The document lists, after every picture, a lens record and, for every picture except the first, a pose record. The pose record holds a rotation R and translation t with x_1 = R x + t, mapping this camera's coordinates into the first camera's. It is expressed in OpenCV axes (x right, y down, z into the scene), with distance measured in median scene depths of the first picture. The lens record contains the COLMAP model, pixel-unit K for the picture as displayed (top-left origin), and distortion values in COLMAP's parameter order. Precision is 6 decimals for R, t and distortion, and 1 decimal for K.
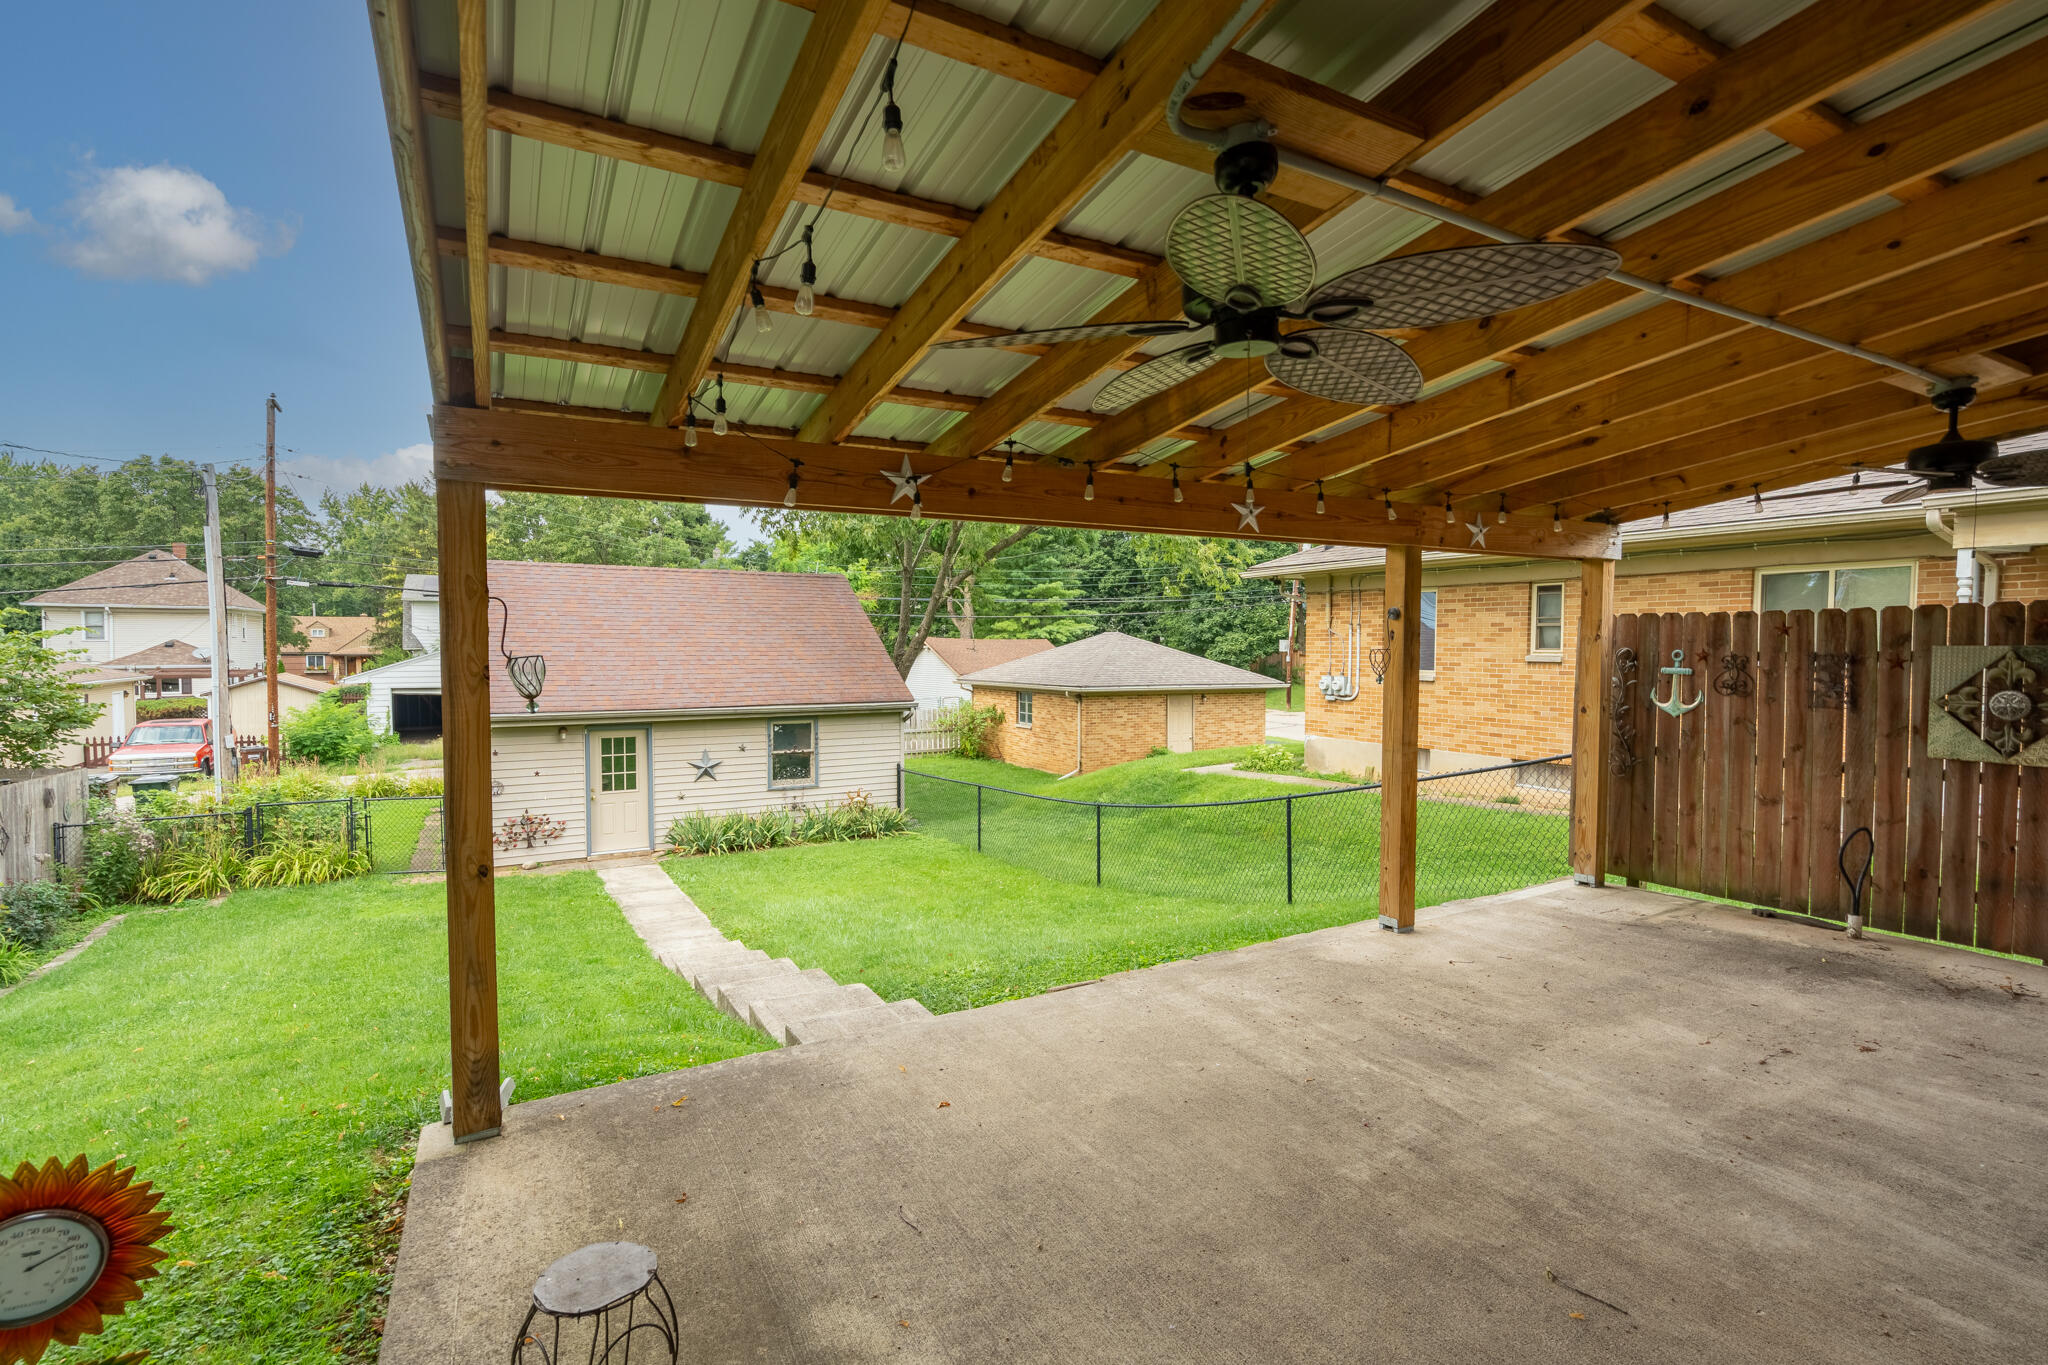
lens RADIAL K [[927.4, 0, 1024.0], [0, 927.4, 682.5], [0, 0, 1]] dist [-0.003778, -0.000536]
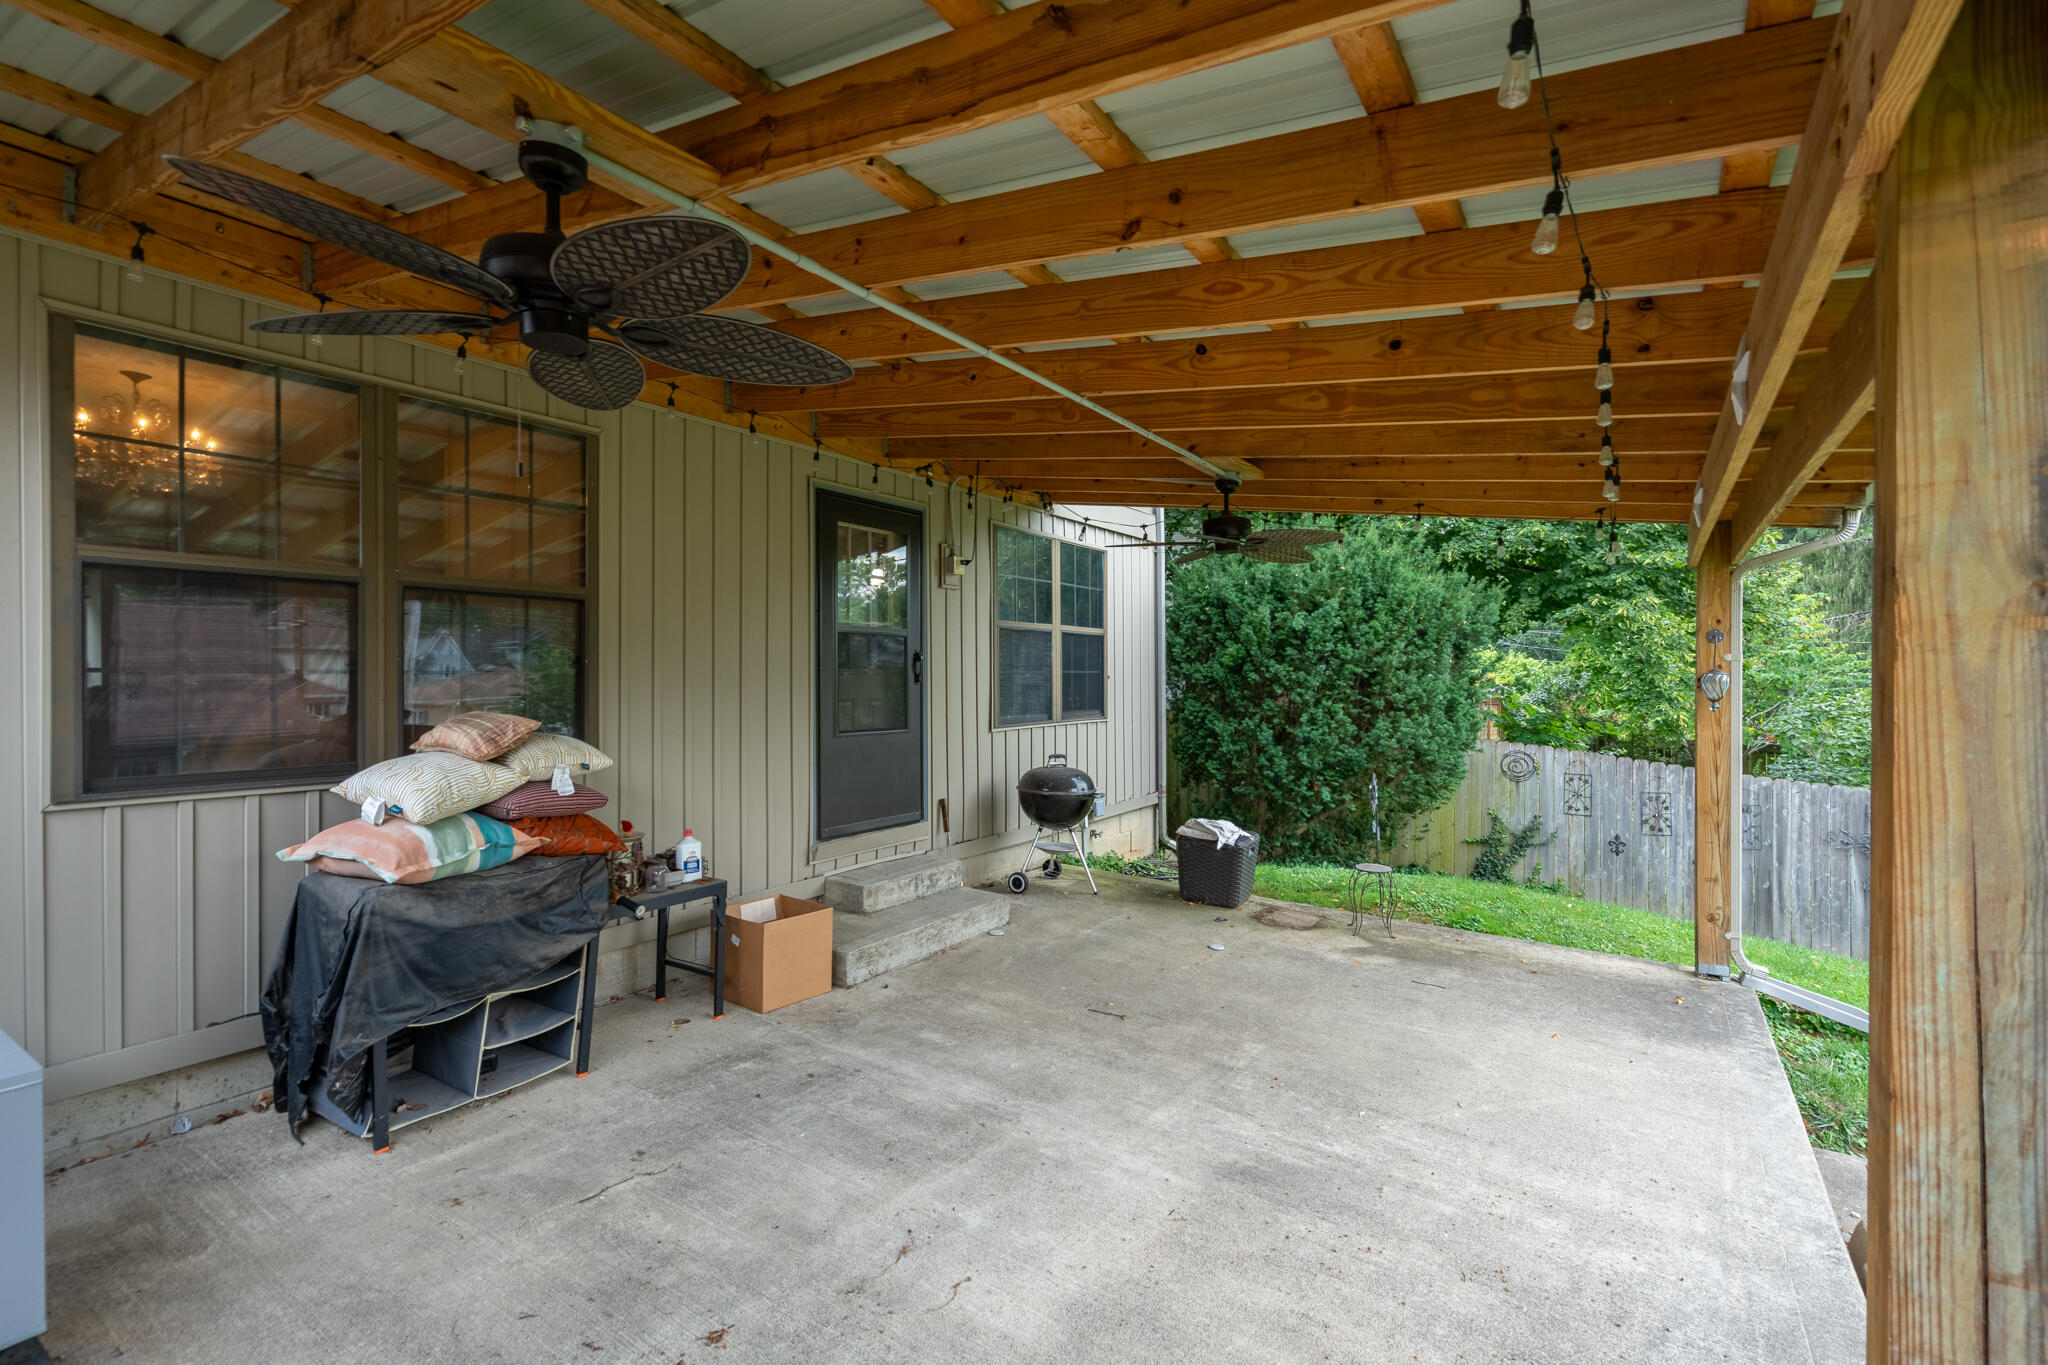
lens RADIAL K [[927.4, 0, 1024.0], [0, 927.4, 682.5], [0, 0, 1]] dist [-0.003778, -0.000536]
pose [[-0.887133, 0.000399, -0.461513, 0.243500], [-0.020677, 0.998961, 0.040610, -0.010726], [0.461050, 0.045569, -0.886203, 0.383446]]
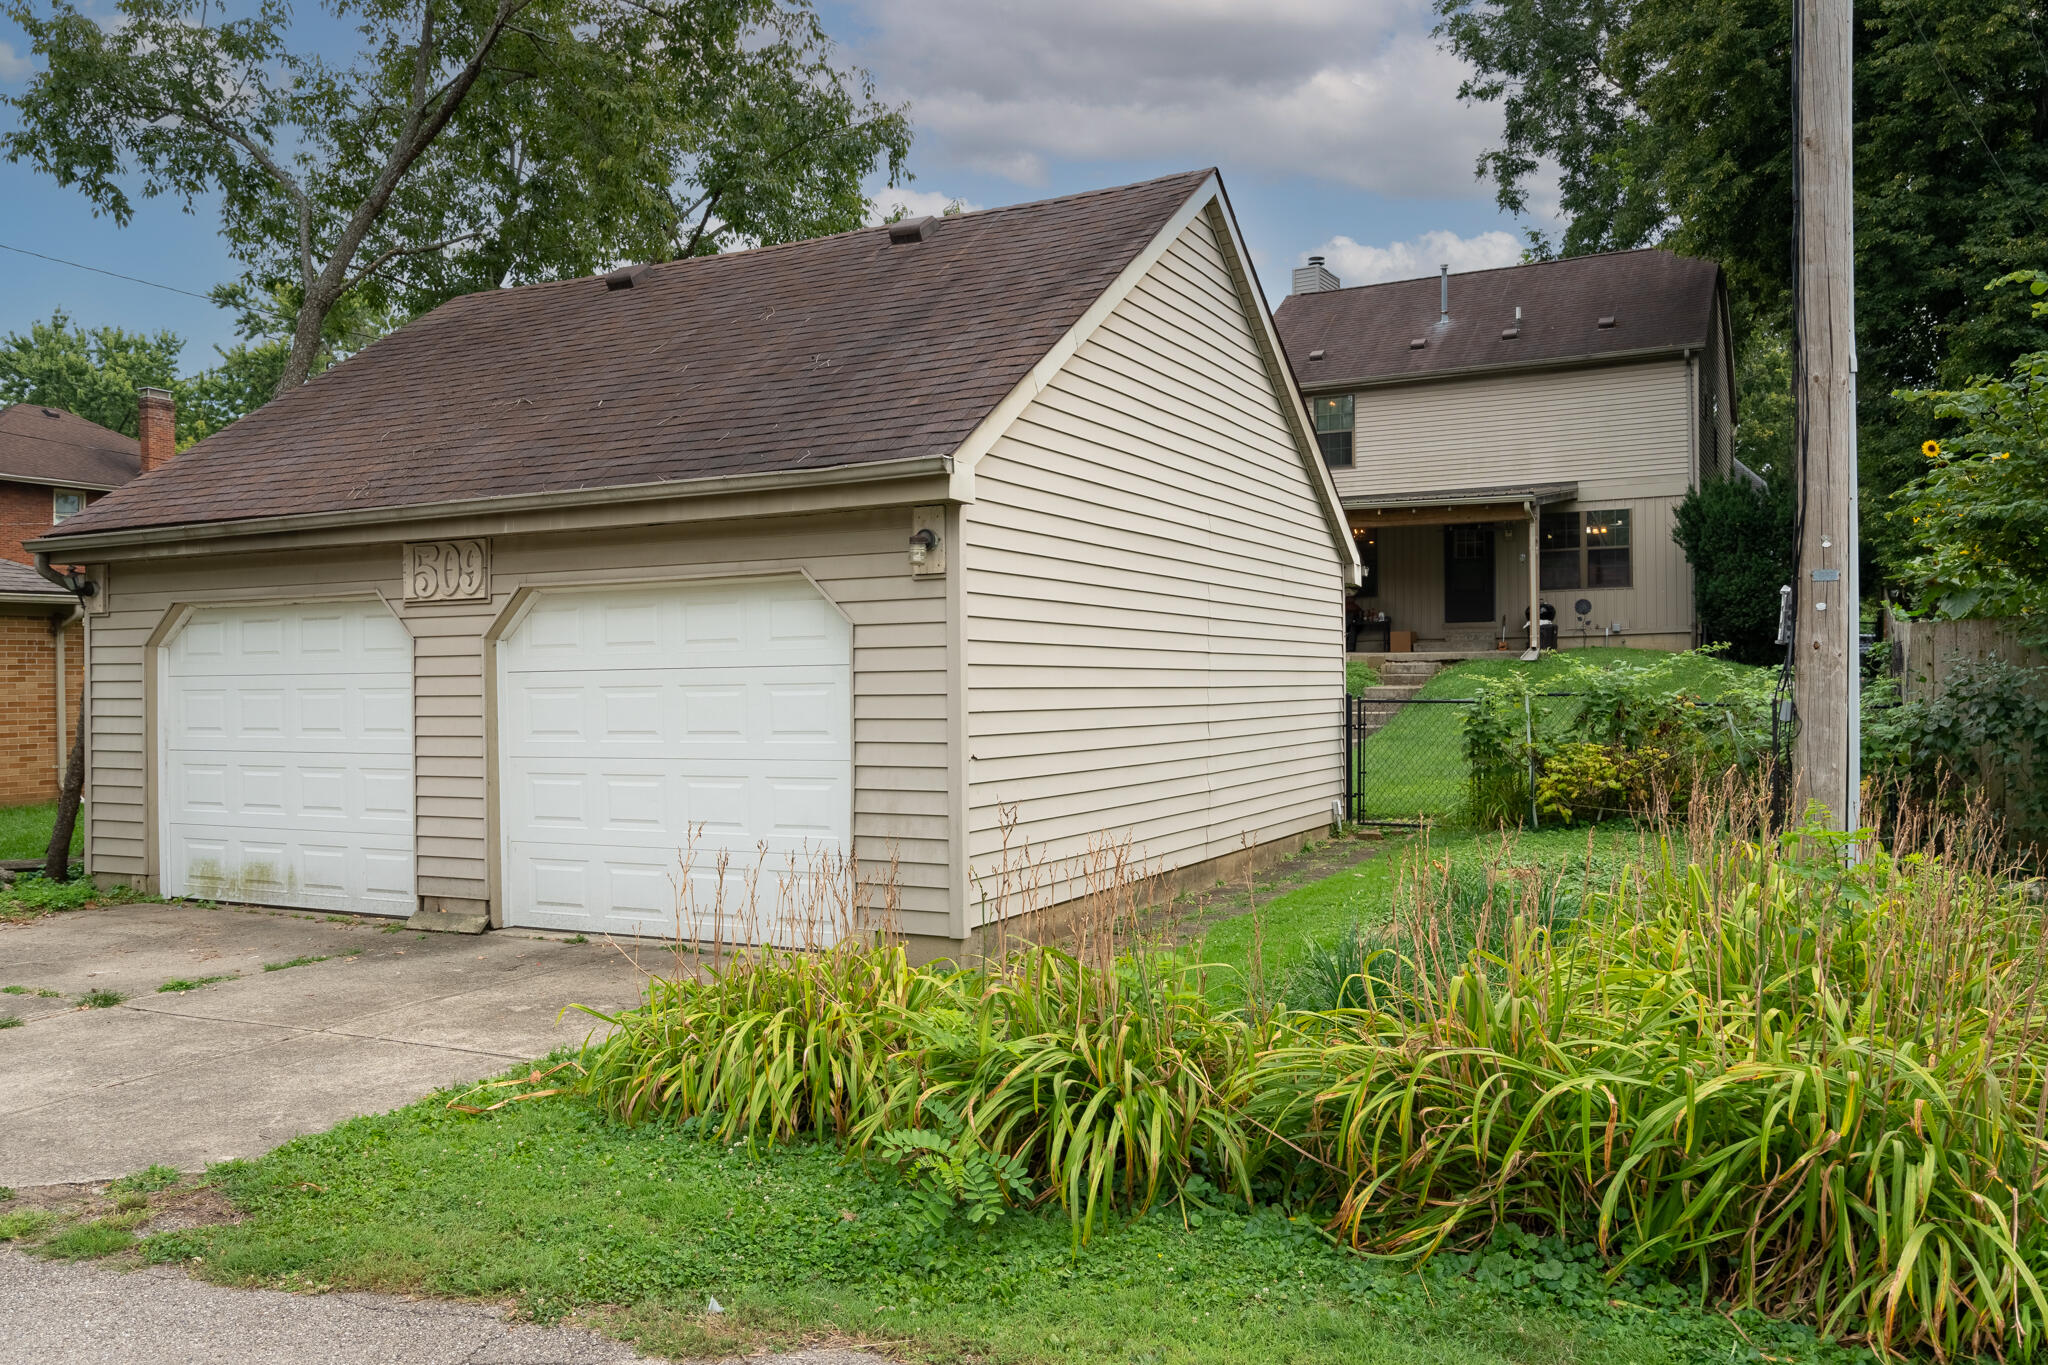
lens RADIAL K [[1543.1, 0, 1024.0], [0, 1543.1, 682.5], [0, 0, 1]] dist [0.001549, 0.006712]
pose [[-0.546360, 0.004767, 0.837537, -1.234430], [0.039094, 0.999039, 0.019817, 0.081006], [-0.836638, 0.043570, -0.546021, 1.603344]]
